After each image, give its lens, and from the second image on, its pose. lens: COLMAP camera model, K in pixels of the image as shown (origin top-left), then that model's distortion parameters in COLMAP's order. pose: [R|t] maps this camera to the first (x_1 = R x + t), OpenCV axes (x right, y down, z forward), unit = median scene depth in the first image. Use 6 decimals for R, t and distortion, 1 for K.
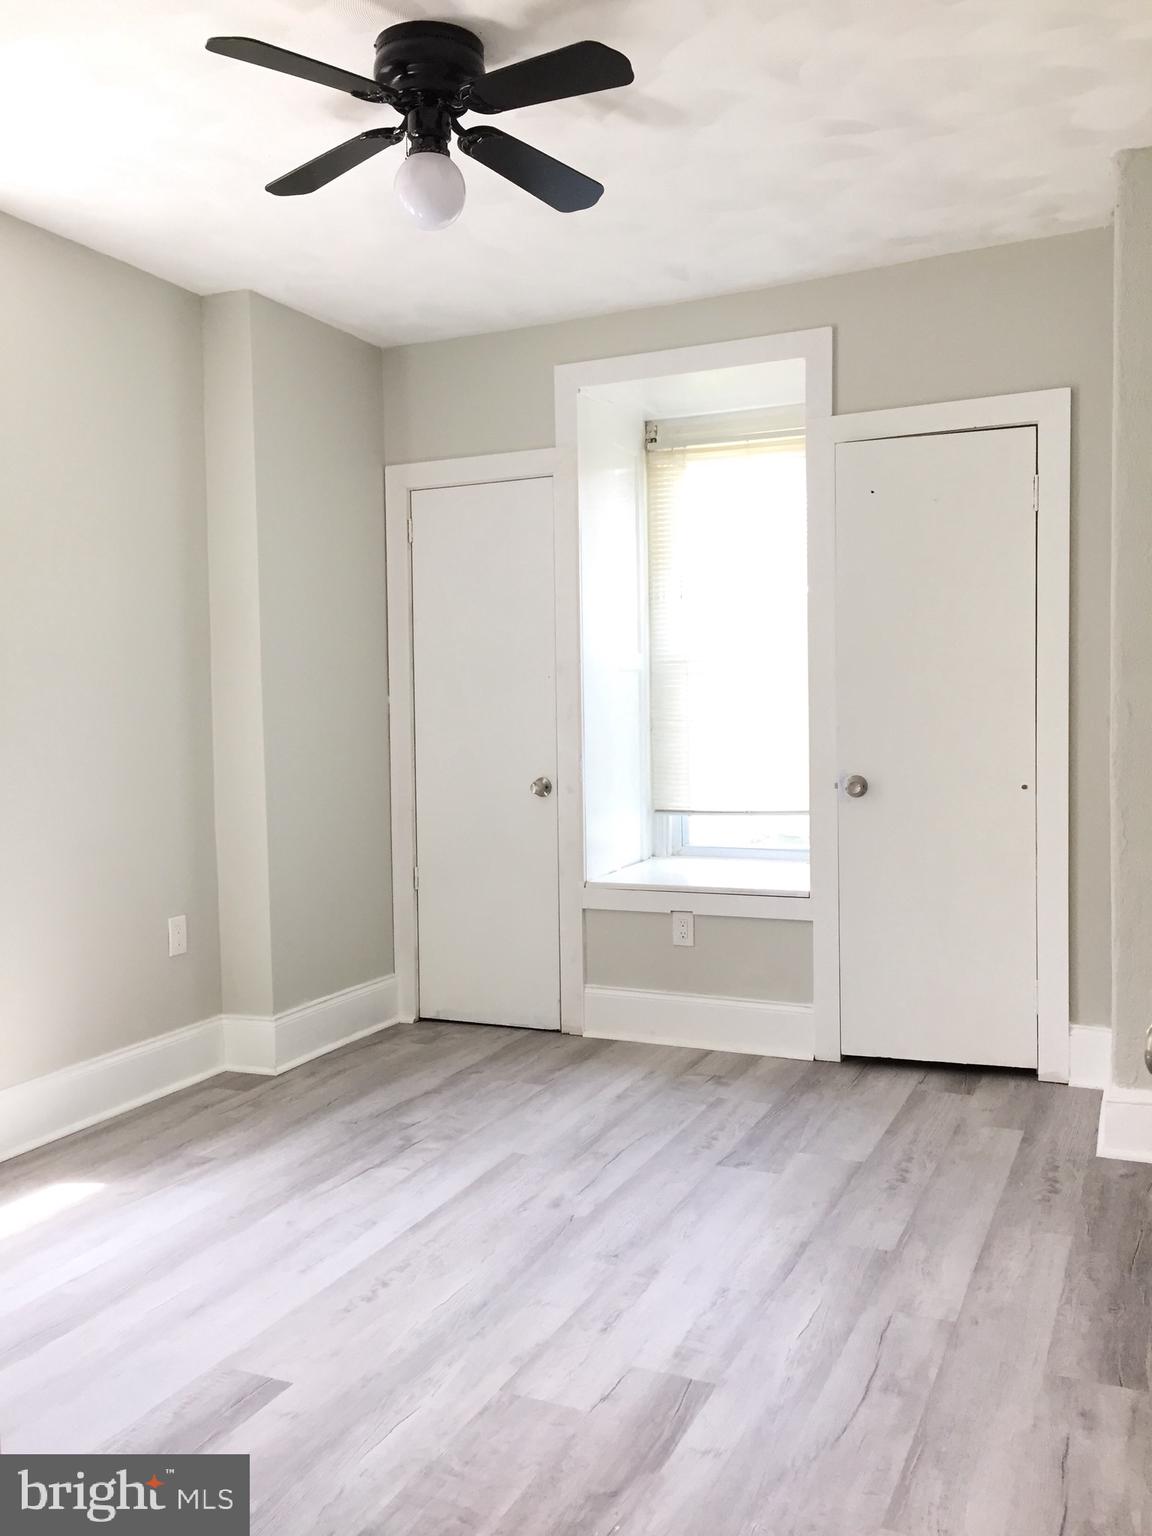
lens RADIAL K [[1326.0, 0, 576.0], [0, 1326.0, 768.0], [0, 0, 1]] dist [0.085427, -0.138703]
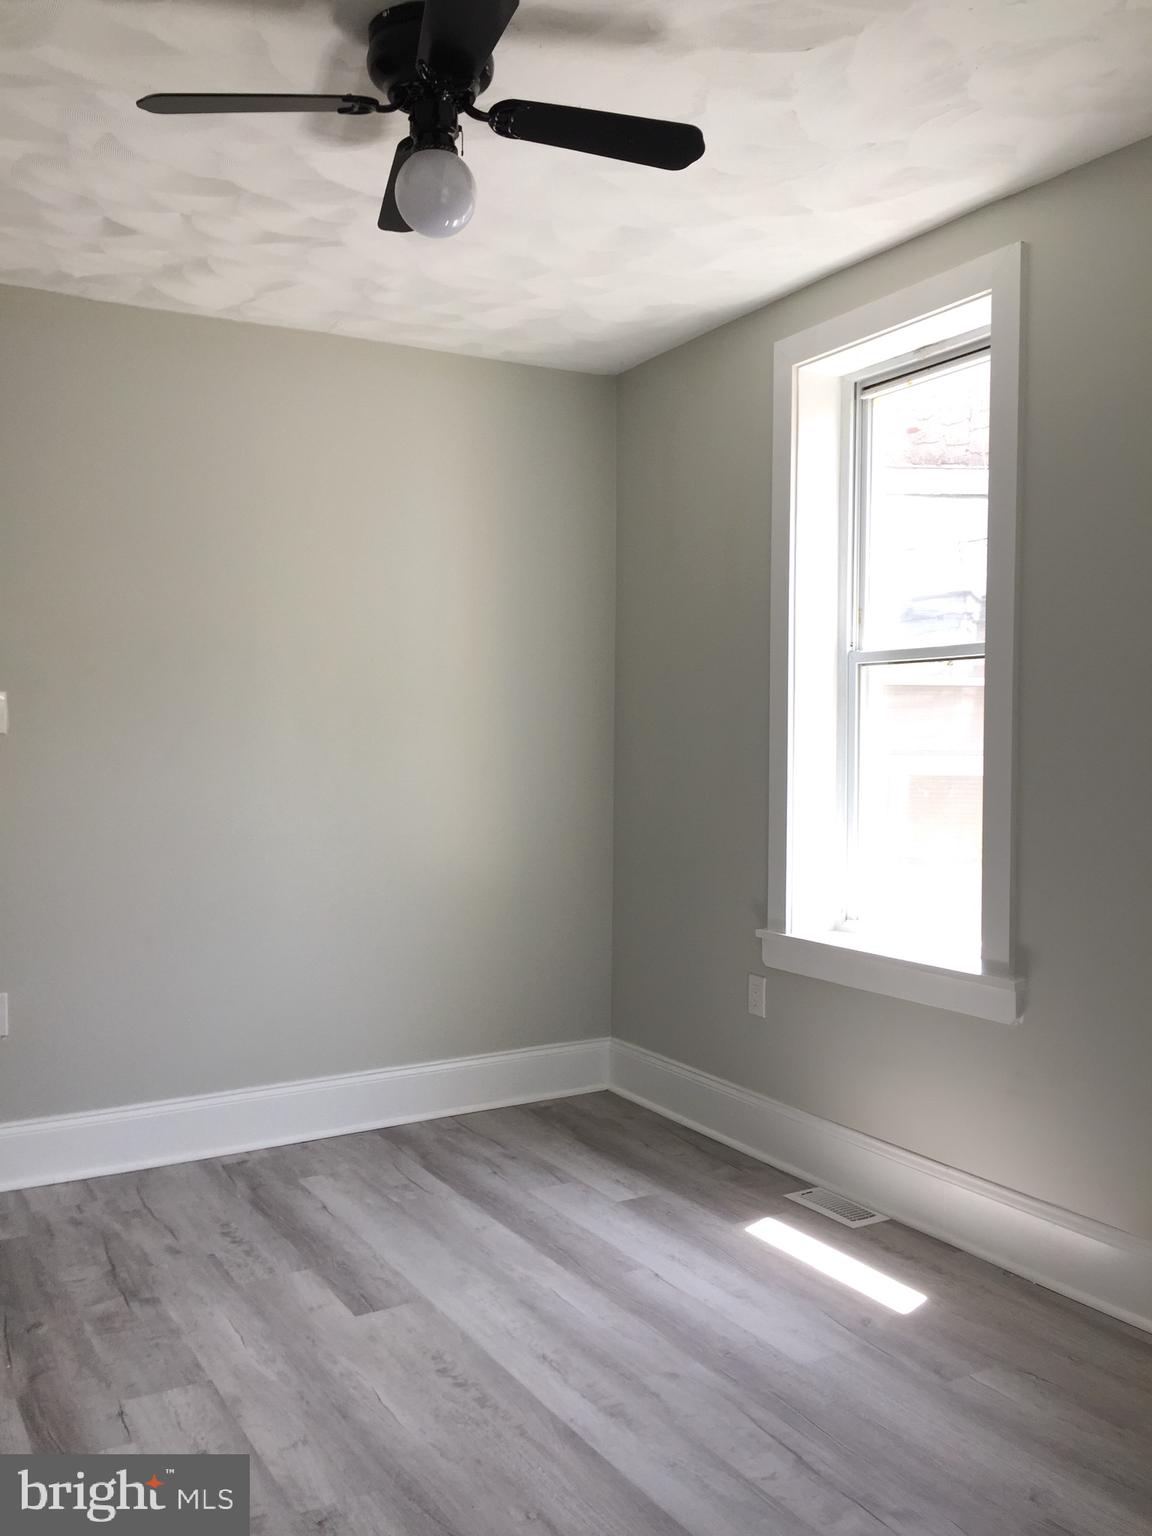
lens RADIAL K [[1326.0, 0, 576.0], [0, 1326.0, 768.0], [0, 0, 1]] dist [0.085427, -0.138703]
pose [[-0.581095, 0.038526, -0.812923, 0.561292], [-0.030281, 0.997164, 0.068904, -0.115317], [0.813272, 0.064656, -0.578280, 1.585134]]
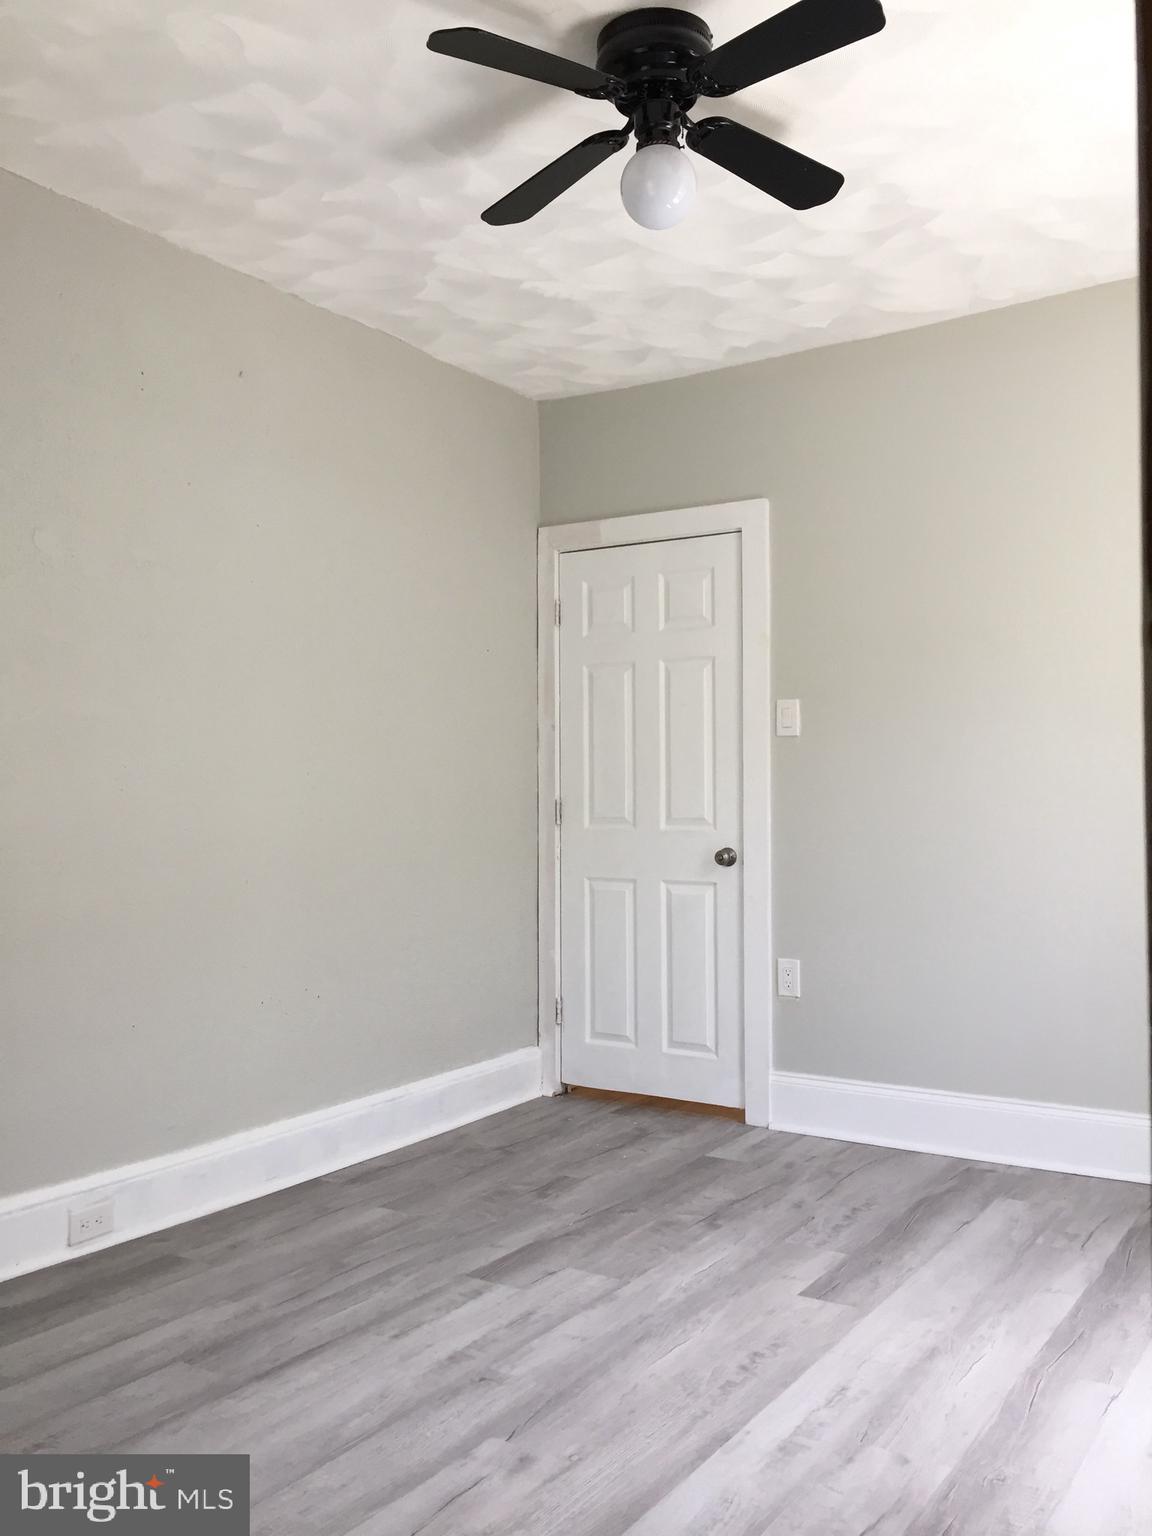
lens RADIAL K [[1326.0, 0, 576.0], [0, 1326.0, 768.0], [0, 0, 1]] dist [0.085427, -0.138703]
pose [[-0.988852, 0.025945, 0.146621, -0.174500], [0.030971, 0.999005, 0.032100, -0.058688], [-0.145642, 0.036283, -0.988672, 1.911636]]
